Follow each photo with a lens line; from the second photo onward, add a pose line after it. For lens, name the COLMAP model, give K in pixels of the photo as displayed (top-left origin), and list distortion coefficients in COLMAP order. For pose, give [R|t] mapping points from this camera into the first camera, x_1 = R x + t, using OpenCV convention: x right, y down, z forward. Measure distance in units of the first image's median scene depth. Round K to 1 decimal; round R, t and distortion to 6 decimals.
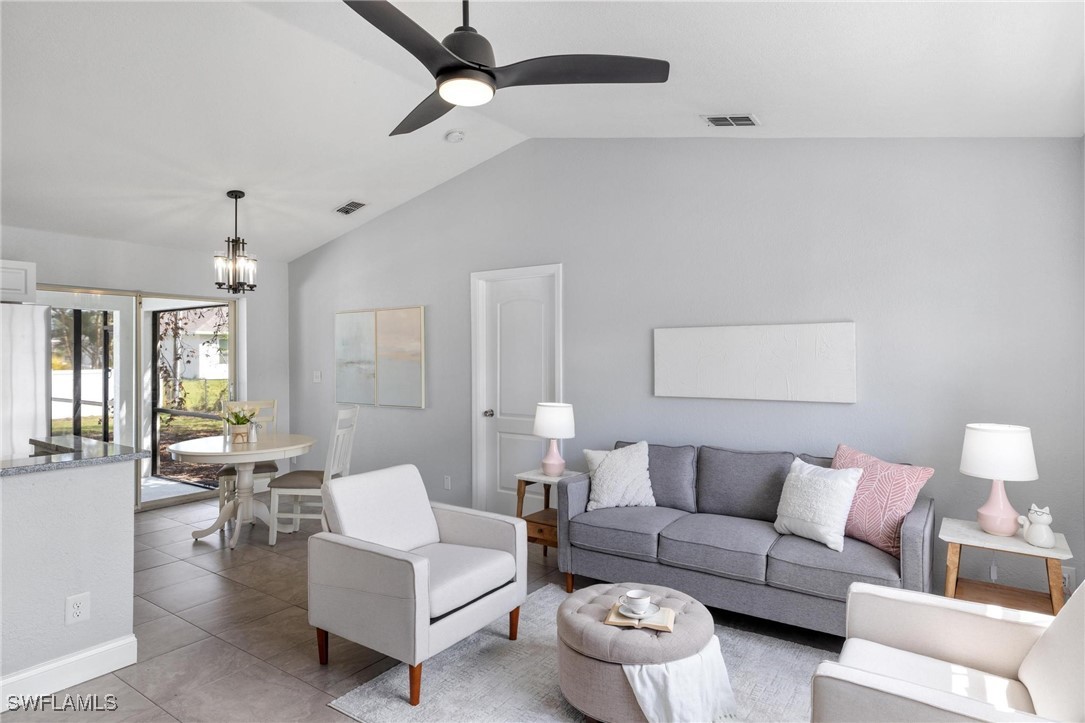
lens RADIAL K [[609.2, 0, 545.0], [0, 609.2, 352.4], [0, 0, 1]] dist [-0.000226, 0.000917]
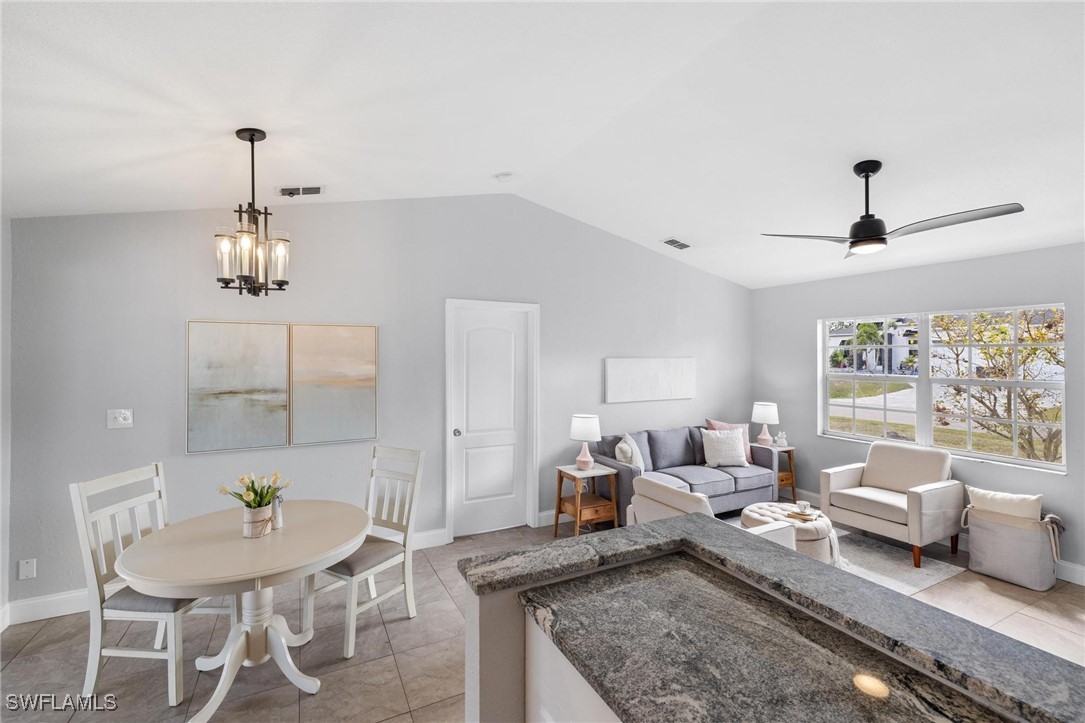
lens RADIAL K [[469.0, 0, 542.5], [0, 469.0, 356.8], [0, 0, 1]] dist [0.003545, 0.000229]
pose [[0.467454, 0.004210, 0.884007, -0.845603], [-0.006892, 0.999976, -0.001118, -0.036684], [-0.883990, -0.005570, 0.467472, 0.551408]]
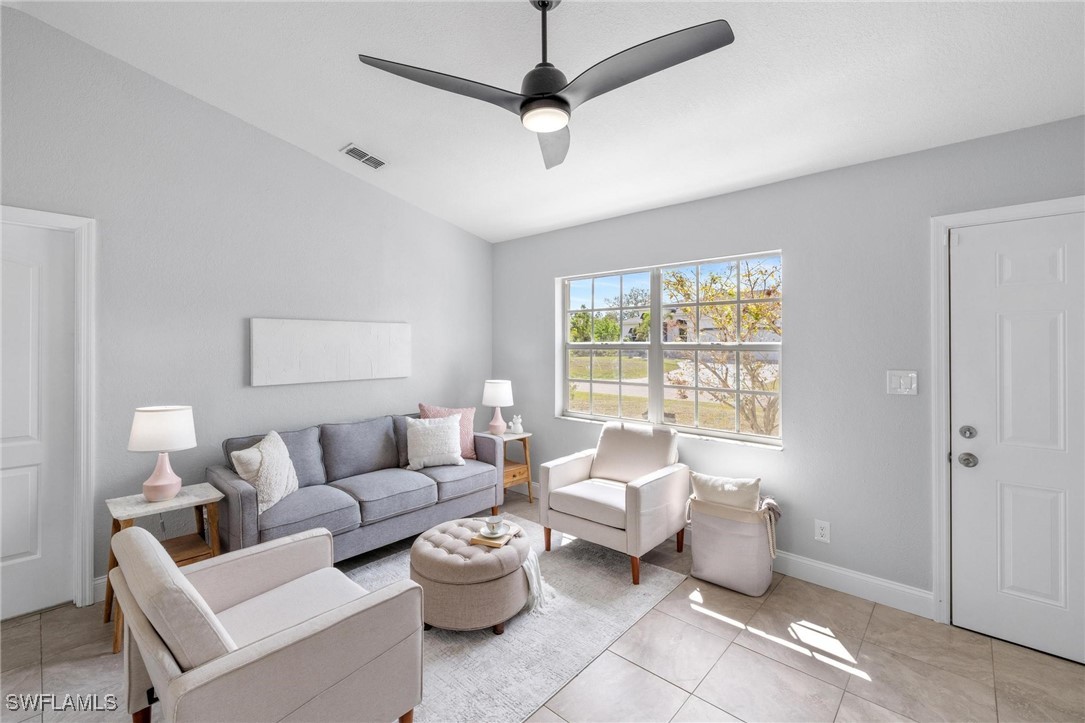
lens RADIAL K [[467.1, 0, 528.1], [0, 467.1, 347.5], [0, 0, 1]] dist [0.000482, 0.000060]
pose [[0.142753, -0.002959, 0.989754, -0.465200], [-0.003246, 0.999989, 0.003458, 0.004045], [-0.989753, -0.003707, 0.142742, 0.414024]]
